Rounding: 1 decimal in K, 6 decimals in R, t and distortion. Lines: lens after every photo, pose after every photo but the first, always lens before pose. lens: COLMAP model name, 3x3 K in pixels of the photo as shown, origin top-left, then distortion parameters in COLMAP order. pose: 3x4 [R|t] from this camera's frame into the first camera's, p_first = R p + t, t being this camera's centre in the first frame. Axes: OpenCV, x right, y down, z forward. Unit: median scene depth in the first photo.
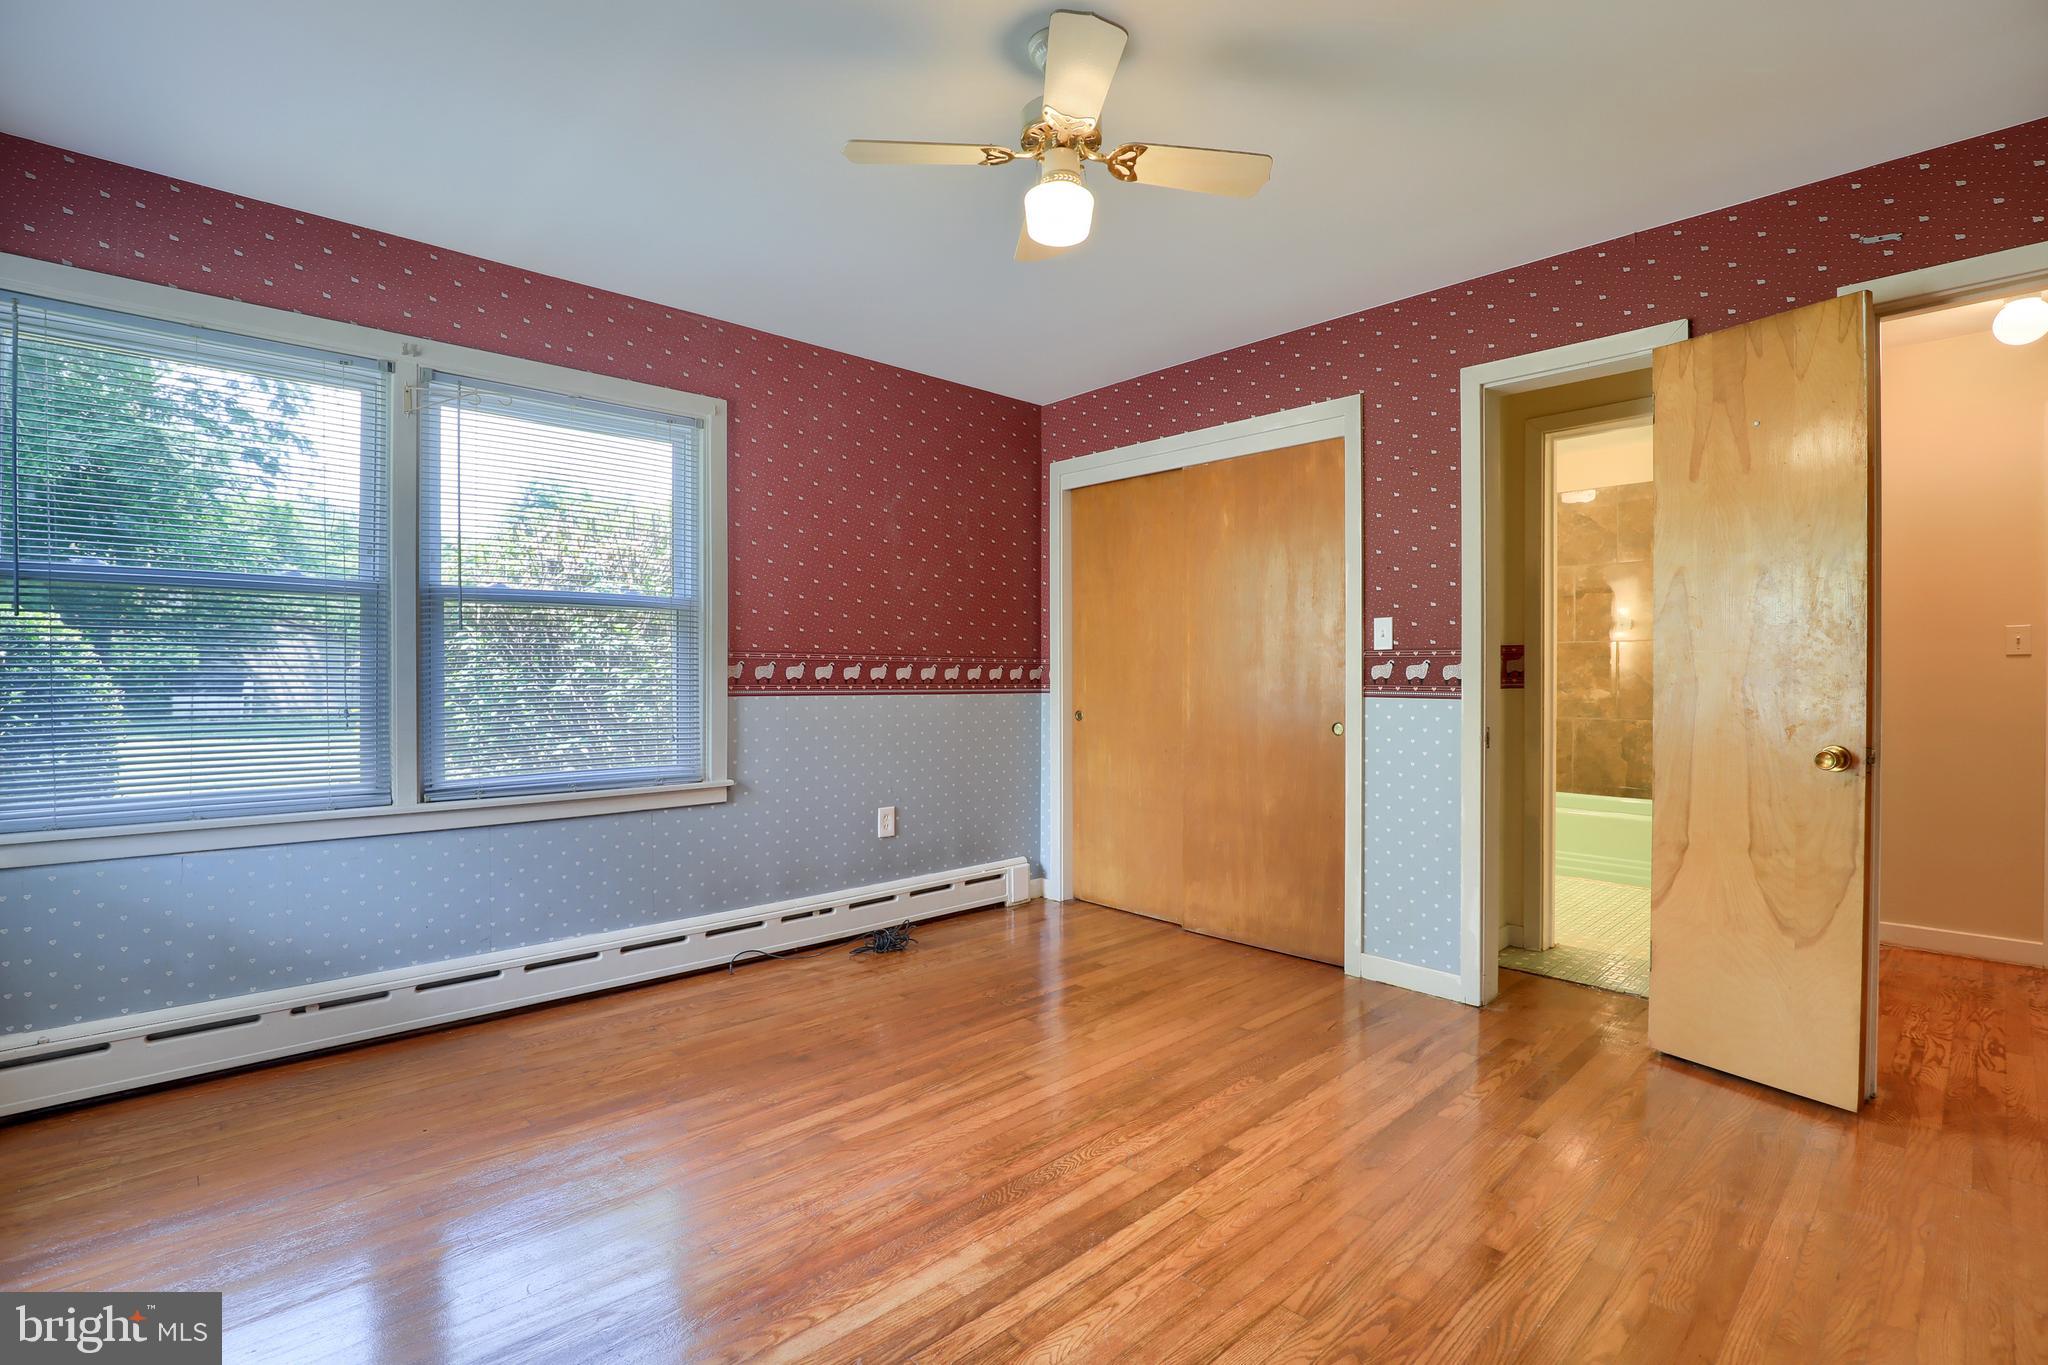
lens RADIAL K [[961.5, 0, 1032.8], [0, 961.5, 681.6], [0, 0, 1]] dist [-0.023085, 0.001121]
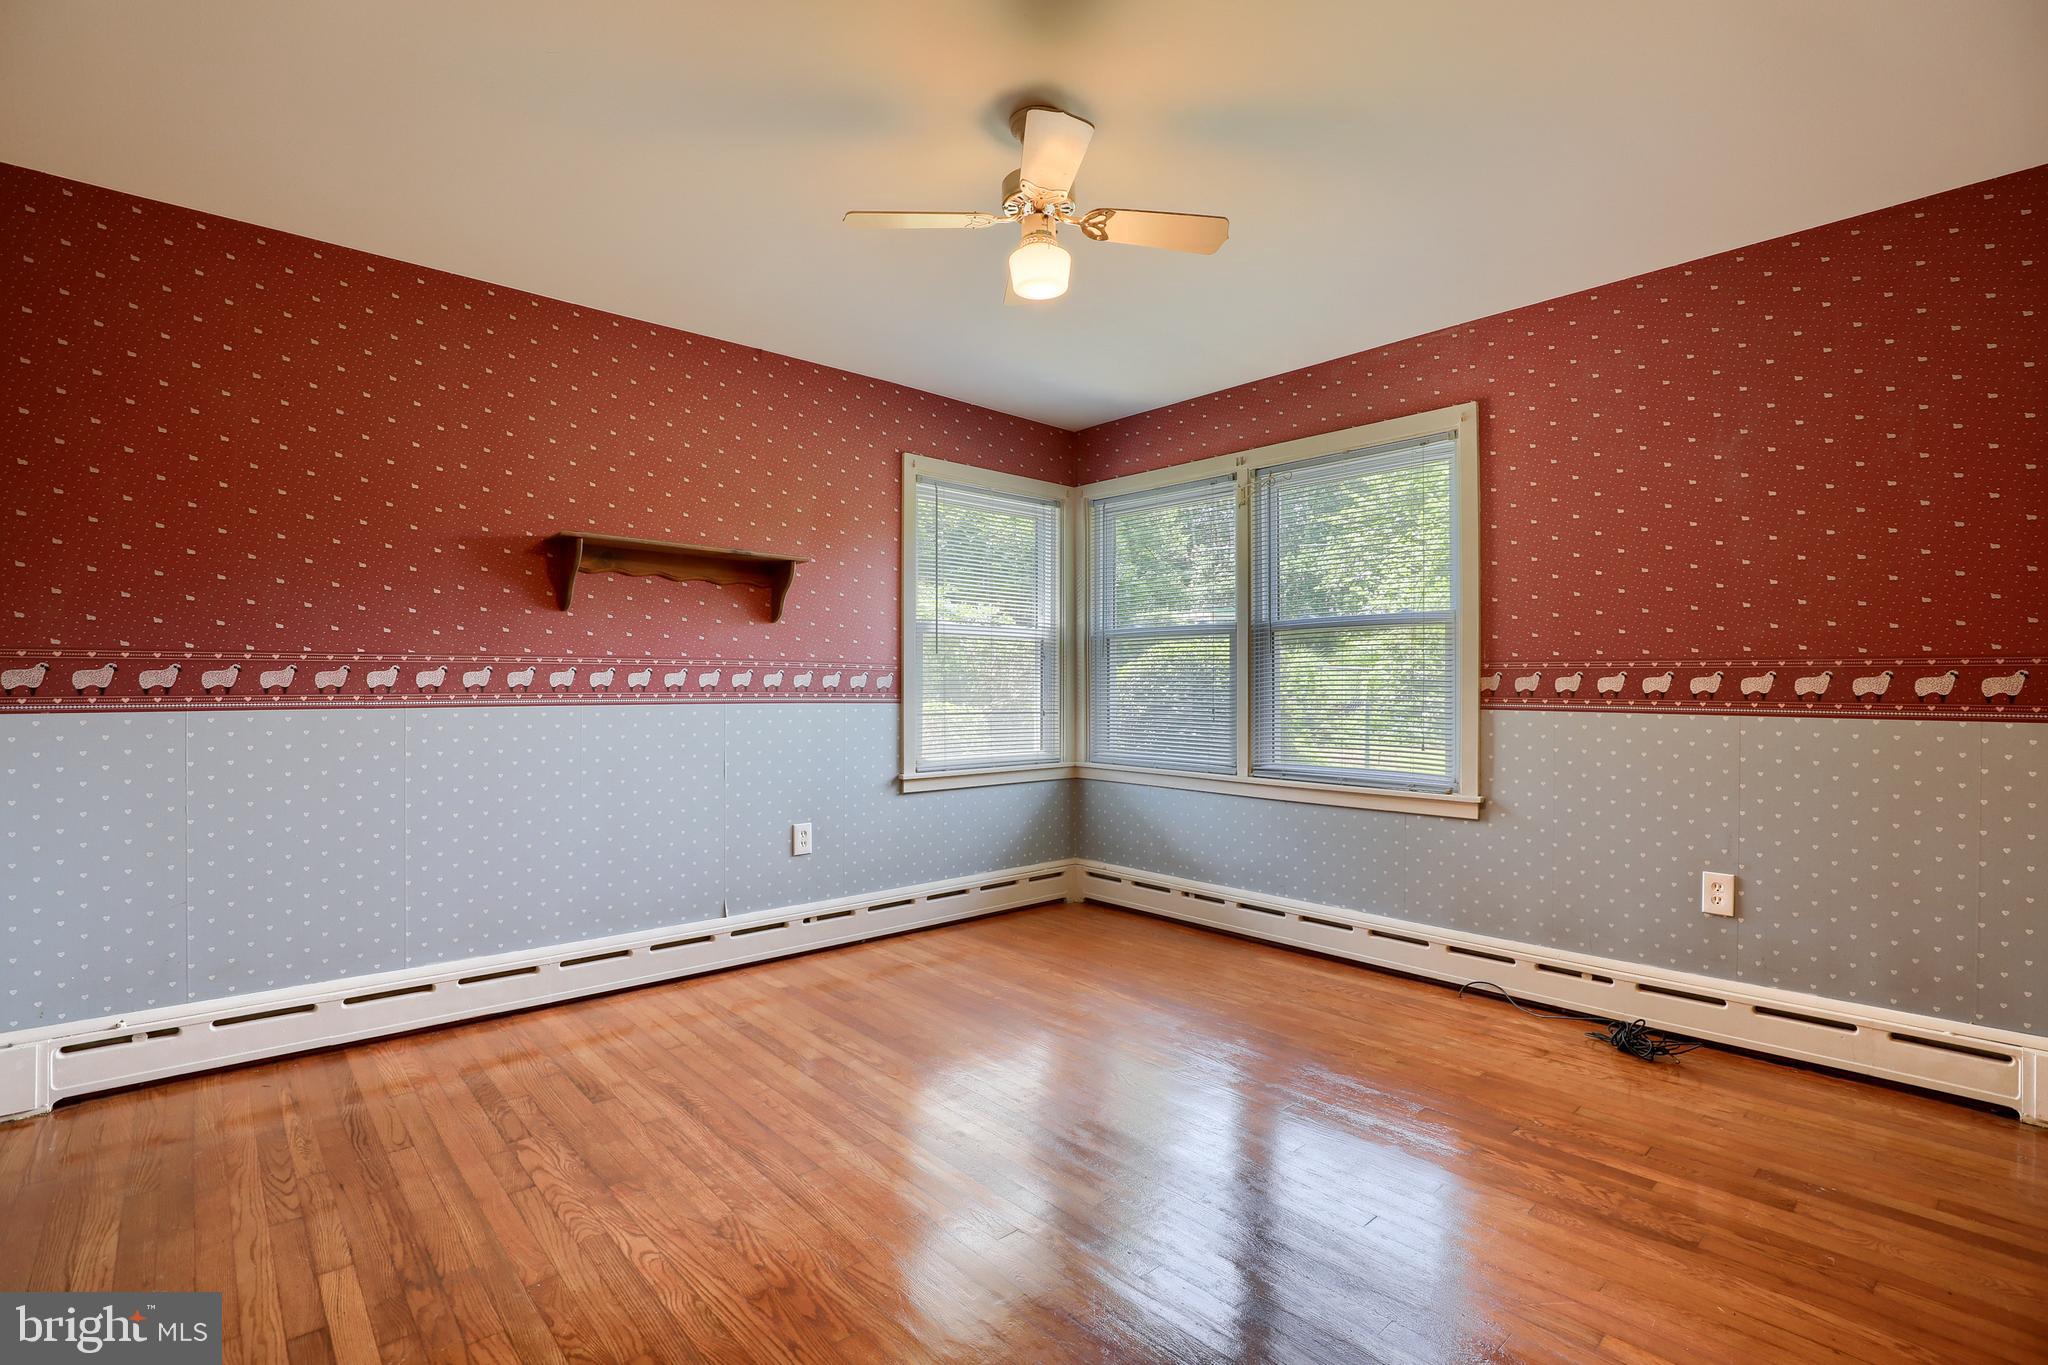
lens RADIAL K [[961.5, 0, 1032.8], [0, 961.5, 681.3], [0, 0, 1]] dist [-0.023085, 0.001121]
pose [[-0.032855, -0.005687, -0.999444, 0.644785], [-0.010455, 0.999931, -0.005346, -0.002676], [0.999405, 0.010274, -0.032912, 0.583105]]
